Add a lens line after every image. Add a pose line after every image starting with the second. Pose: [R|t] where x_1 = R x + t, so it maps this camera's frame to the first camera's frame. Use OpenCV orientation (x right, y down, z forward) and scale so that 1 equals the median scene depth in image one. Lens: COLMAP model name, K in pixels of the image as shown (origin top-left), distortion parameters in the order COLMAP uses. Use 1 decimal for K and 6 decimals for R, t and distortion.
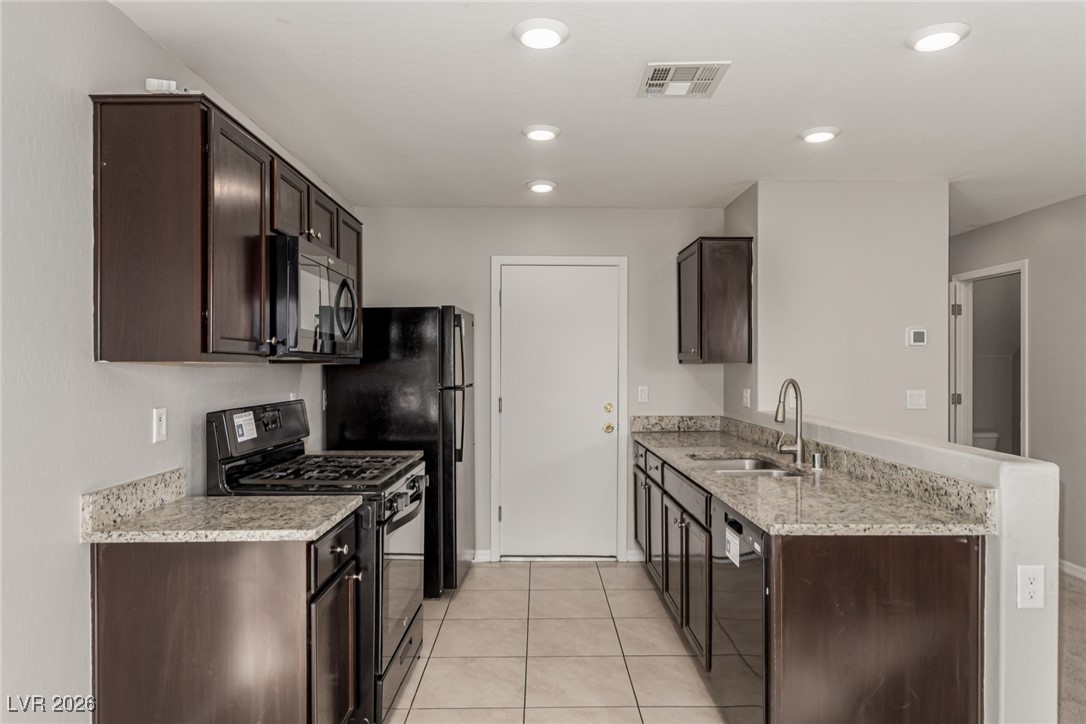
lens RADIAL K [[662.1, 0, 549.6], [0, 662.1, 366.0], [0, 0, 1]] dist [-0.001348, 0.003466]
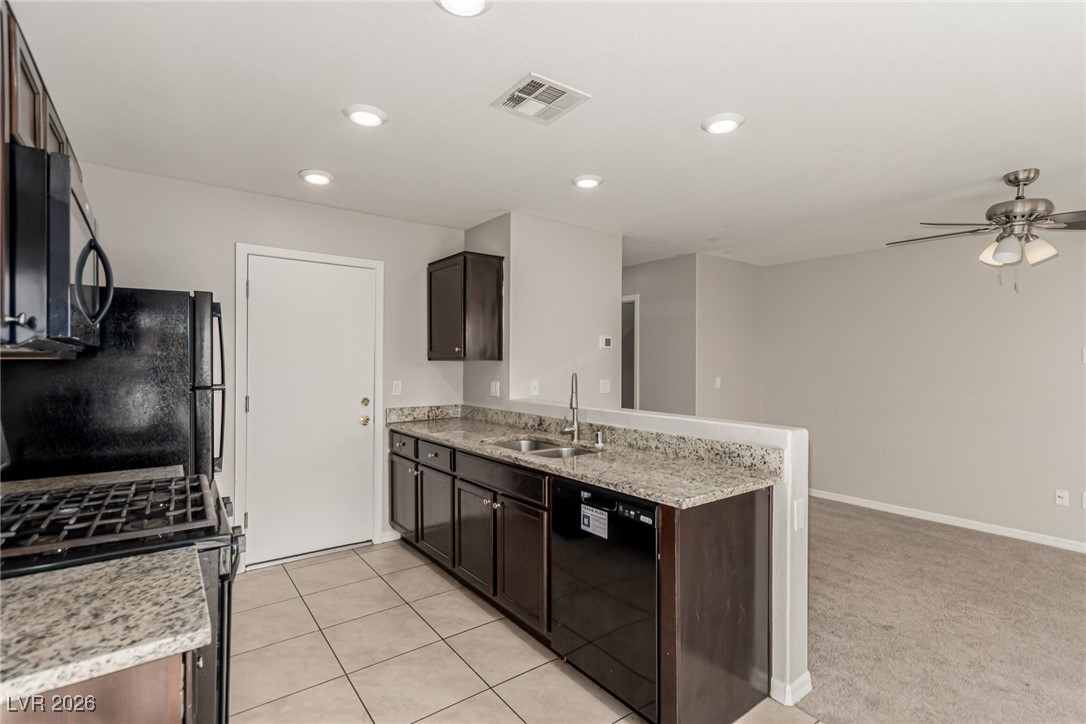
lens RADIAL K [[505.4, 0, 548.9], [0, 505.4, 363.2], [0, 0, 1]] dist [0.005916, 0.003959]
pose [[0.807193, 0.001117, 0.590287, -0.229209], [-0.001737, 0.999998, 0.000483, 0.000285], [-0.590286, -0.001415, 0.807193, 0.259079]]
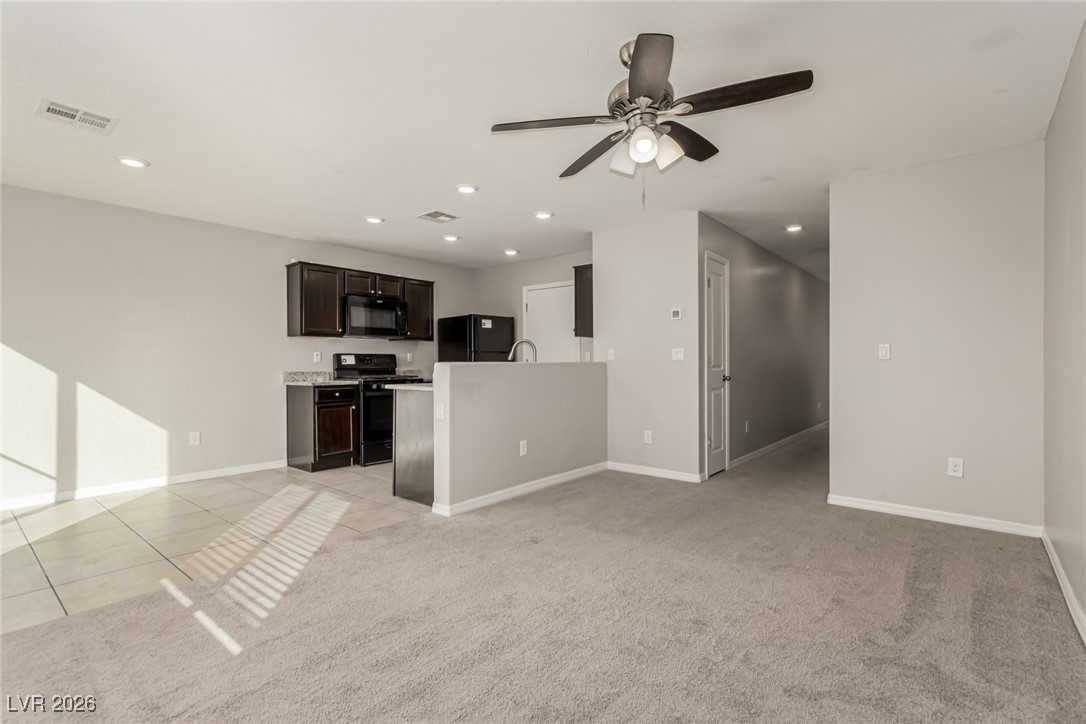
lens RADIAL K [[505.4, 0, 548.9], [0, 505.4, 363.5], [0, 0, 1]] dist [0.005916, 0.003959]
pose [[0.764148, -0.002916, -0.645035, 1.401962], [0.003087, 0.999995, -0.000863, 0.092461], [0.645034, -0.001332, 0.764153, -0.138048]]
